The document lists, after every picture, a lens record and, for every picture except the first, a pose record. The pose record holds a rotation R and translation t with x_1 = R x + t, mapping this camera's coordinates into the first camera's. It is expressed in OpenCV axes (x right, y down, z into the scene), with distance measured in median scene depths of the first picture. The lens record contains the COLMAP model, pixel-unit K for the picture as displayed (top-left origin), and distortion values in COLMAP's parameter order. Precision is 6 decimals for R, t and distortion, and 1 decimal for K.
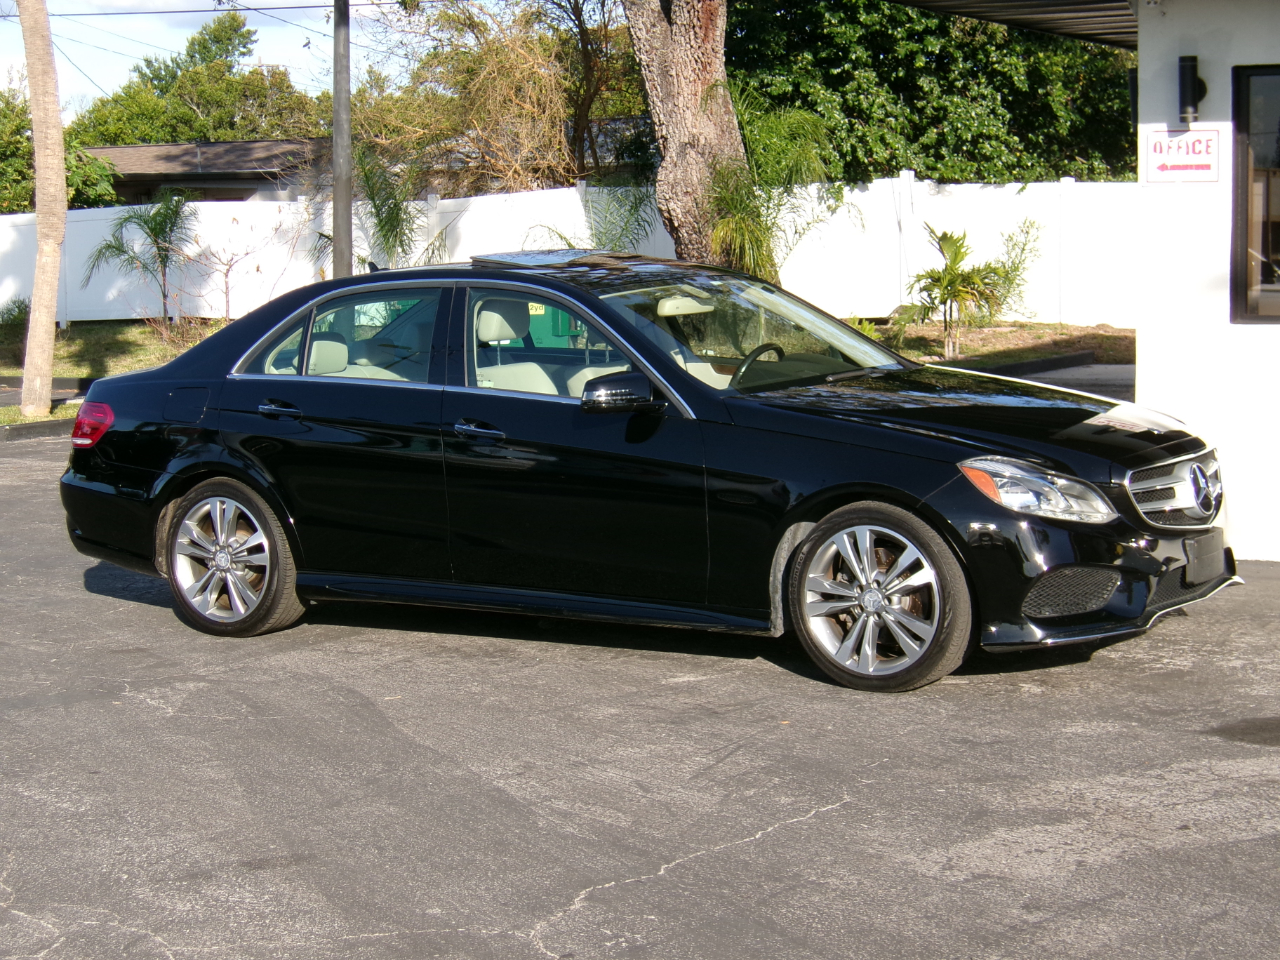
lens RADIAL K [[2442.5, 0, 662.3], [0, 2442.5, 496.4], [0, 0, 1]] dist [-0.114739, 0.000000]
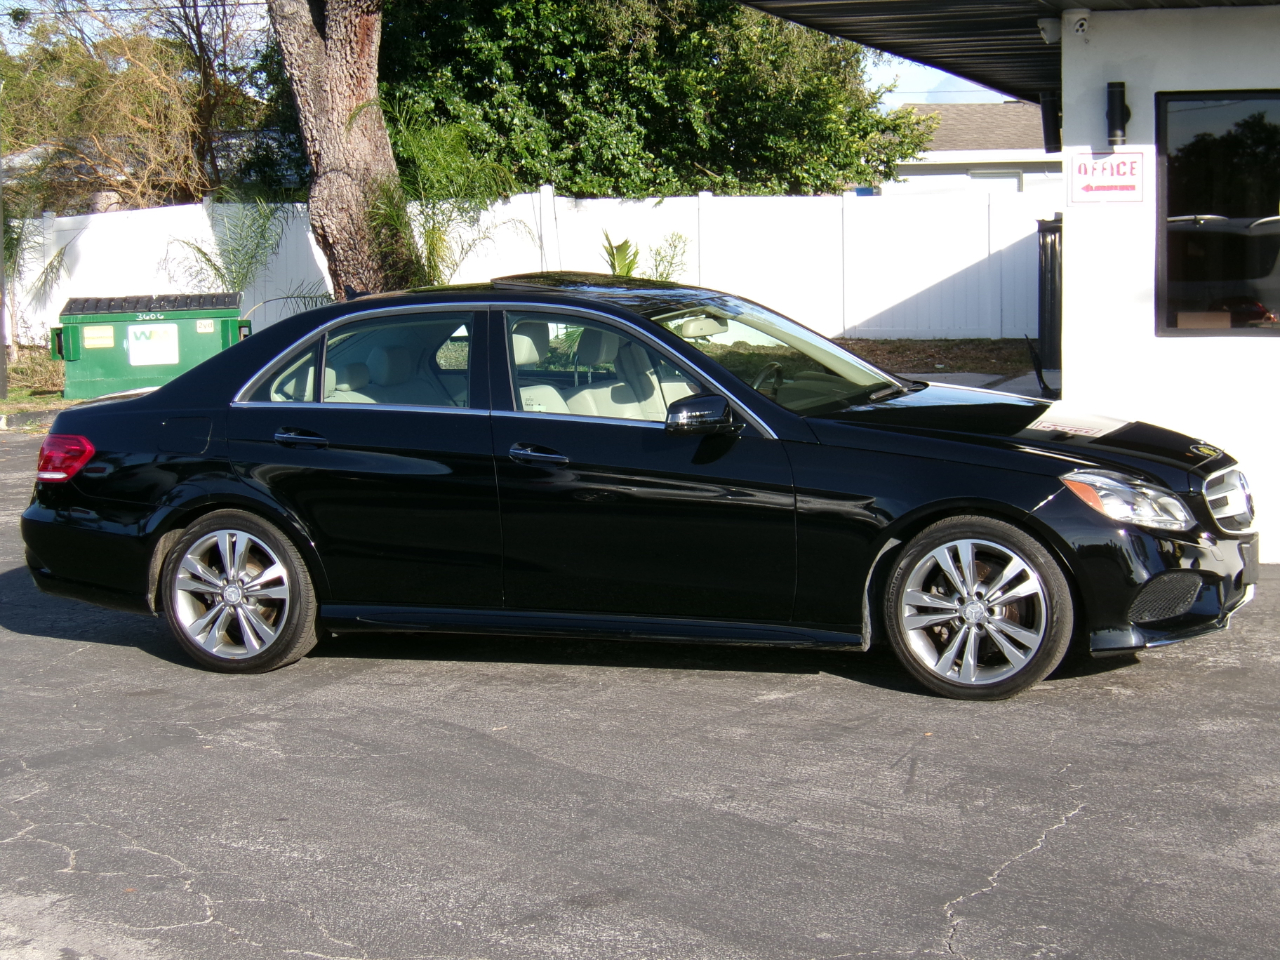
lens RADIAL K [[2442.5, 0, 654.6], [0, 2442.5, 494.4], [0, 0, 1]] dist [-0.114739, 0.000000]
pose [[0.977696, -0.025551, 0.208466, -0.075430], [0.026772, 0.999637, -0.003037, -0.002163], [-0.208312, 0.008551, 0.978025, 0.006602]]
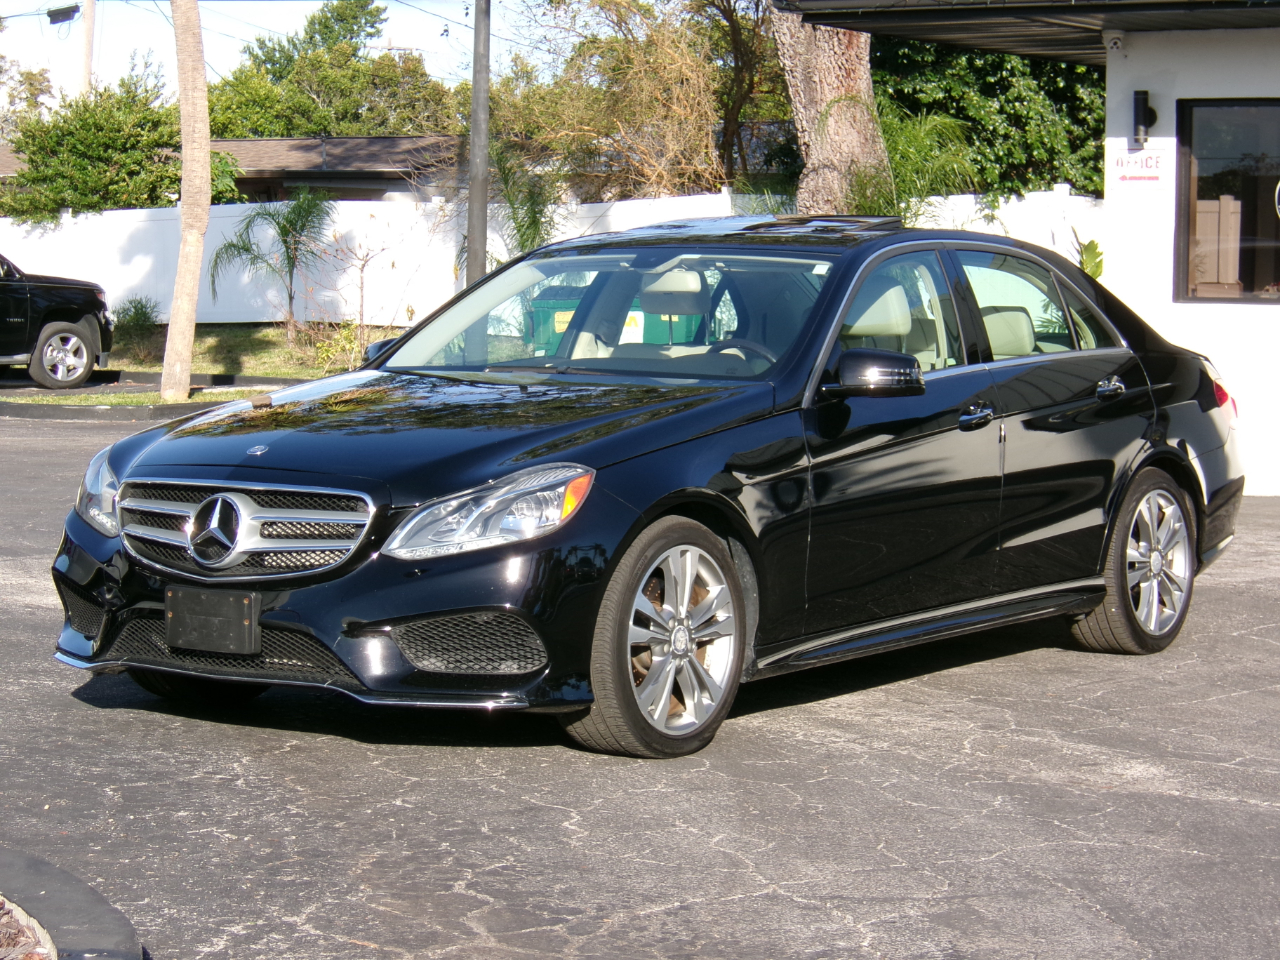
lens RADIAL K [[3031.4, 0, 630.0], [0, 3031.4, 556.9], [0, 0, 1]] dist [-0.160803, 0.000000]
pose [[0.996469, 0.031249, -0.077933, 0.030359], [-0.031954, 0.999459, -0.007813, 0.030964], [0.077647, 0.010276, 0.996928, -0.219358]]
